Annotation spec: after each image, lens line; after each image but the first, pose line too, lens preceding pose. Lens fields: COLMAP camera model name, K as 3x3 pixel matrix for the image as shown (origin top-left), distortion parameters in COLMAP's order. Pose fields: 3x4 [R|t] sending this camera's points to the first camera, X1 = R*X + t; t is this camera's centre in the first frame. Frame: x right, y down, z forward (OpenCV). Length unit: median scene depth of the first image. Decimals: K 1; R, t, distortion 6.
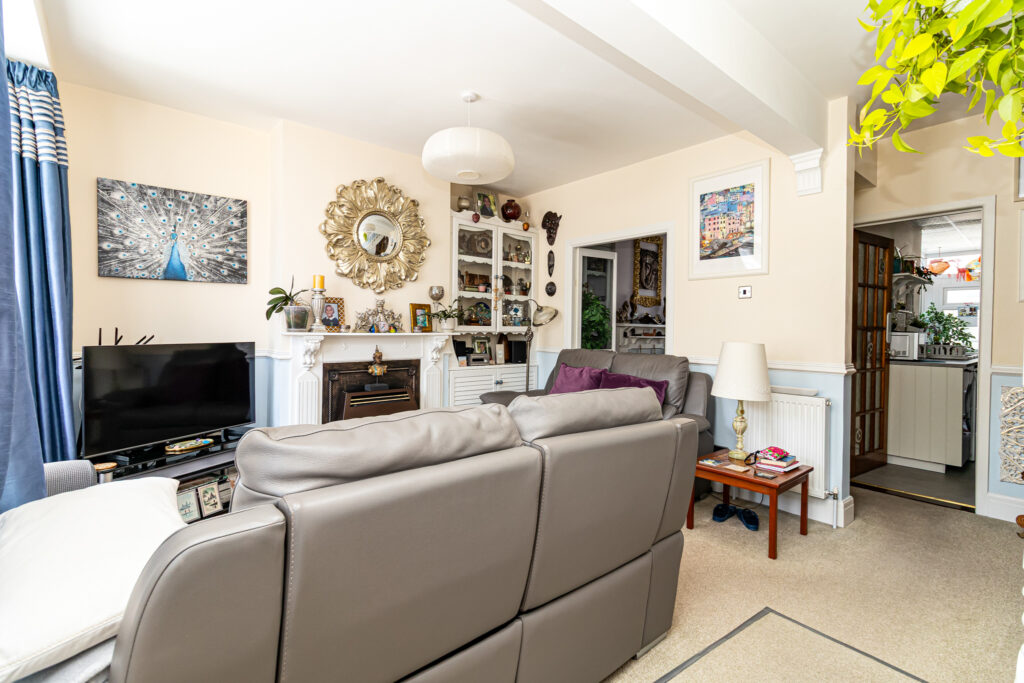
lens RADIAL K [[470.6, 0, 510.6], [0, 470.6, 335.4], [0, 0, 1]] dist [0.003285, 0.000246]
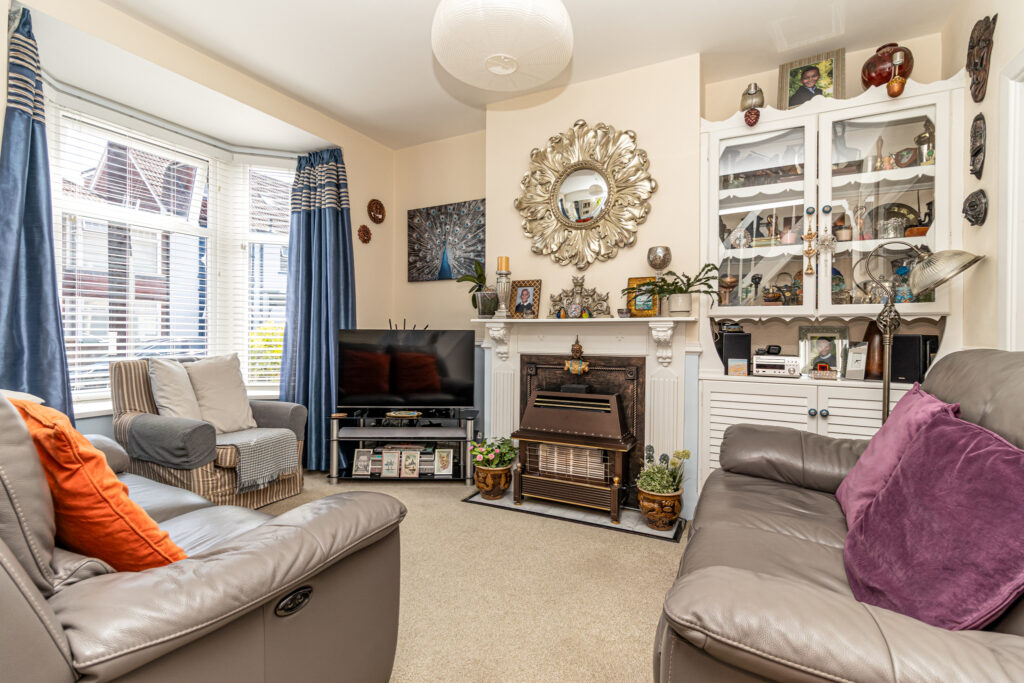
lens RADIAL K [[470.6, 0, 509.6], [0, 470.6, 335.1], [0, 0, 1]] dist [0.003285, 0.000246]
pose [[0.381011, -0.005322, -0.924555, 0.420854], [-0.016435, 0.999786, -0.012528, 0.034114], [0.924425, 0.019968, 0.380842, 0.633640]]
